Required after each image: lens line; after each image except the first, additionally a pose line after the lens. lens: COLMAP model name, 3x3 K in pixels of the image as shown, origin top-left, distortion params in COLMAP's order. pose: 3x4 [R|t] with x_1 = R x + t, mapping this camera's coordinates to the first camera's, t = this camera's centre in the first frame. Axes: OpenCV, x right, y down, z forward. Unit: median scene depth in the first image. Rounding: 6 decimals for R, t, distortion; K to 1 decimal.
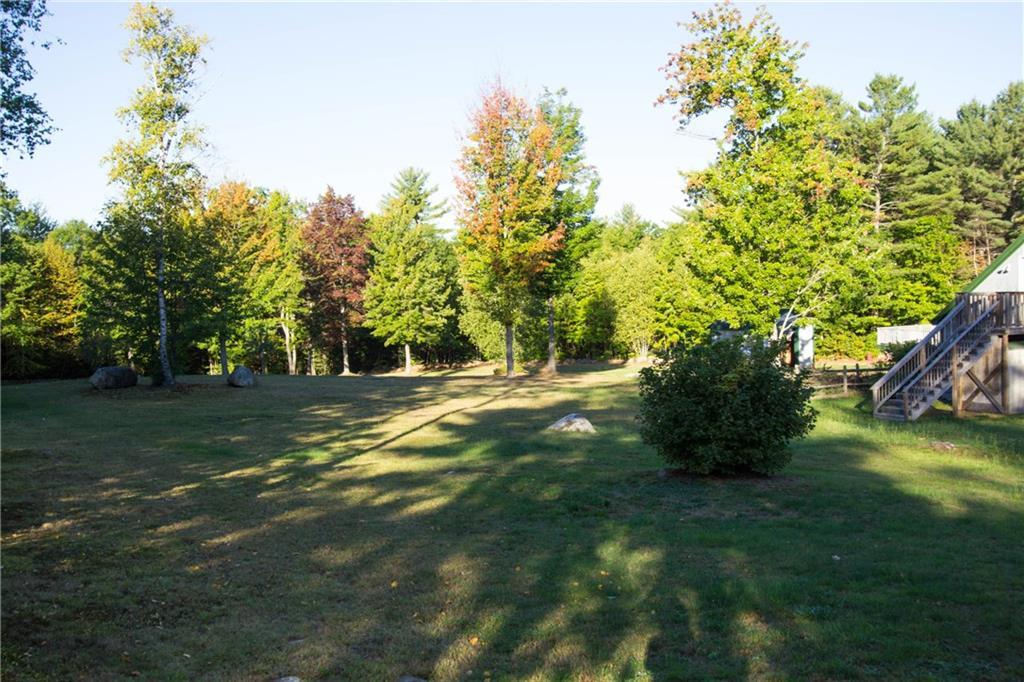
lens RADIAL K [[1036.7, 0, 511.8], [0, 1036.7, 341.9], [0, 0, 1]] dist [0.014514, 0.024824]
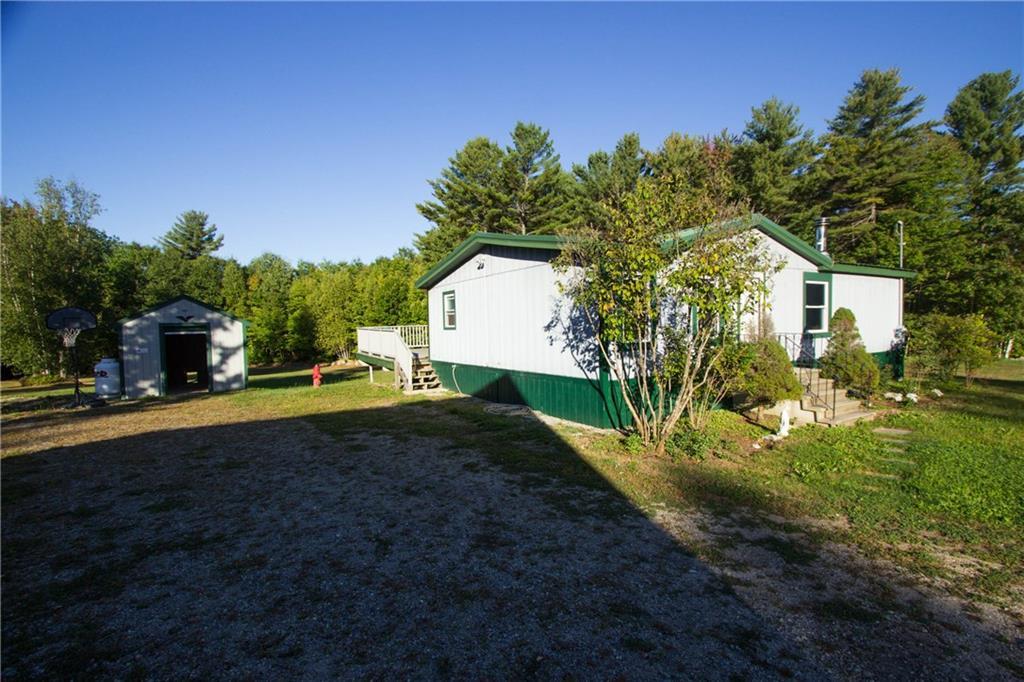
lens RADIAL K [[487.9, 0, 517.3], [0, 487.9, 346.8], [0, 0, 1]] dist [-0.011424, 0.000878]
pose [[0.990801, 0.000481, 0.135325, 0.278546], [-0.000235, 0.999998, -0.001833, -0.000795], [-0.135325, 0.001784, 0.990800, 0.459771]]
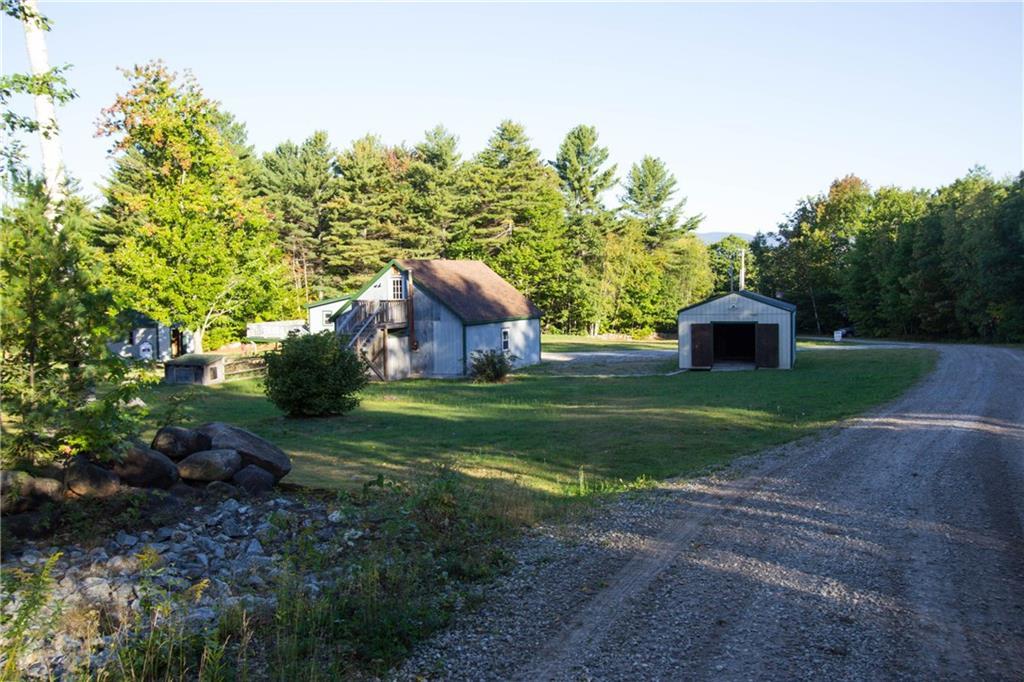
lens RADIAL K [[967.9, 0, 512.0], [0, 967.9, 341.0], [0, 0, 1]] dist [0.004849, 0.000349]
pose [[0.772939, -0.021524, 0.634115, -0.094272], [0.018053, 0.999766, 0.011931, -0.000808], [-0.634223, 0.002225, 0.773147, -0.069167]]
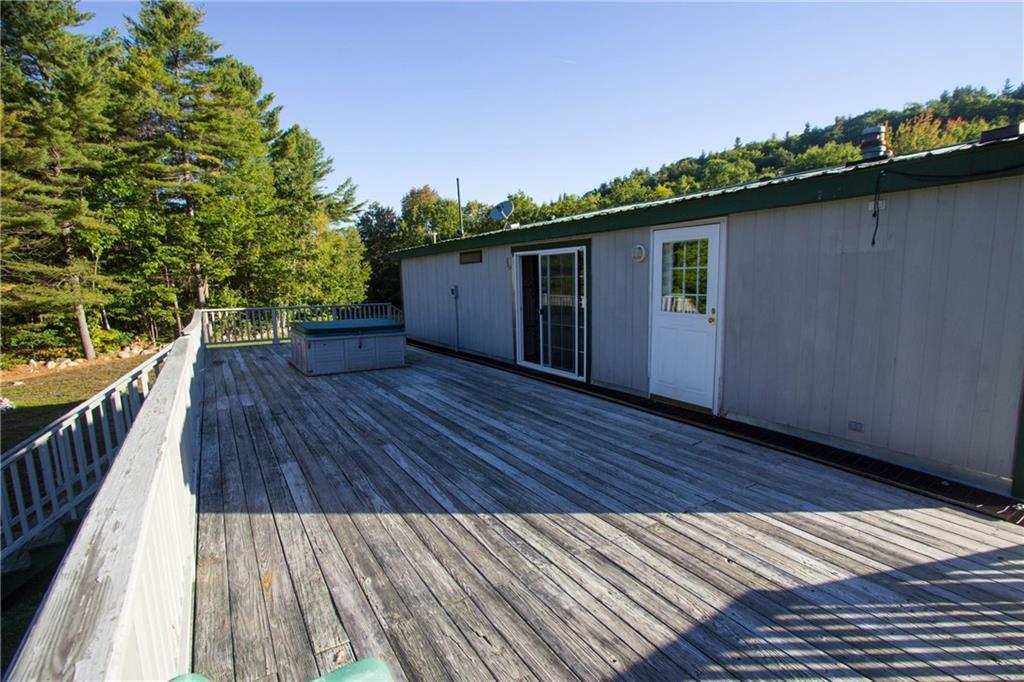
lens RADIAL K [[473.5, 0, 515.5], [0, 473.5, 347.2], [0, 0, 1]] dist [-0.010769, 0.001324]
pose [[-0.158913, -0.118317, 0.980177, 0.245256], [0.065694, 0.989326, 0.130073, -0.020468], [-0.985104, 0.085062, -0.149444, 0.686584]]
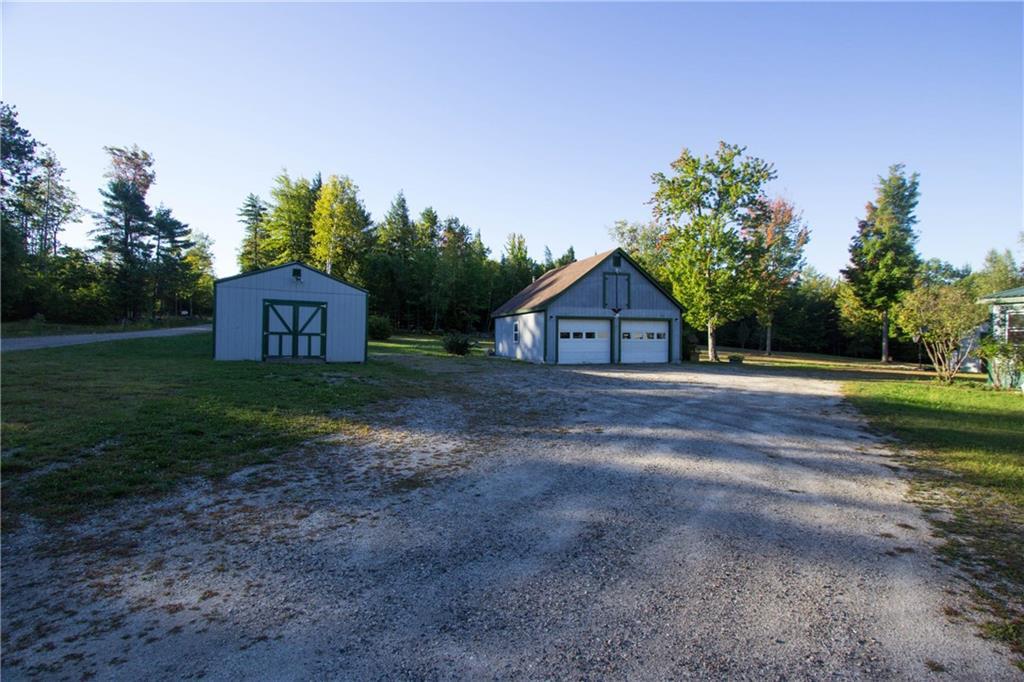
lens RADIAL K [[496.0, 0, 499.7], [0, 496.0, 336.4], [0, 0, 1]] dist [-0.013740, 0.002562]
pose [[-0.096936, 0.026535, -0.994937, 0.534704], [-0.047981, 0.998358, 0.031301, -0.001636], [0.994133, 0.050772, -0.095504, 0.365571]]
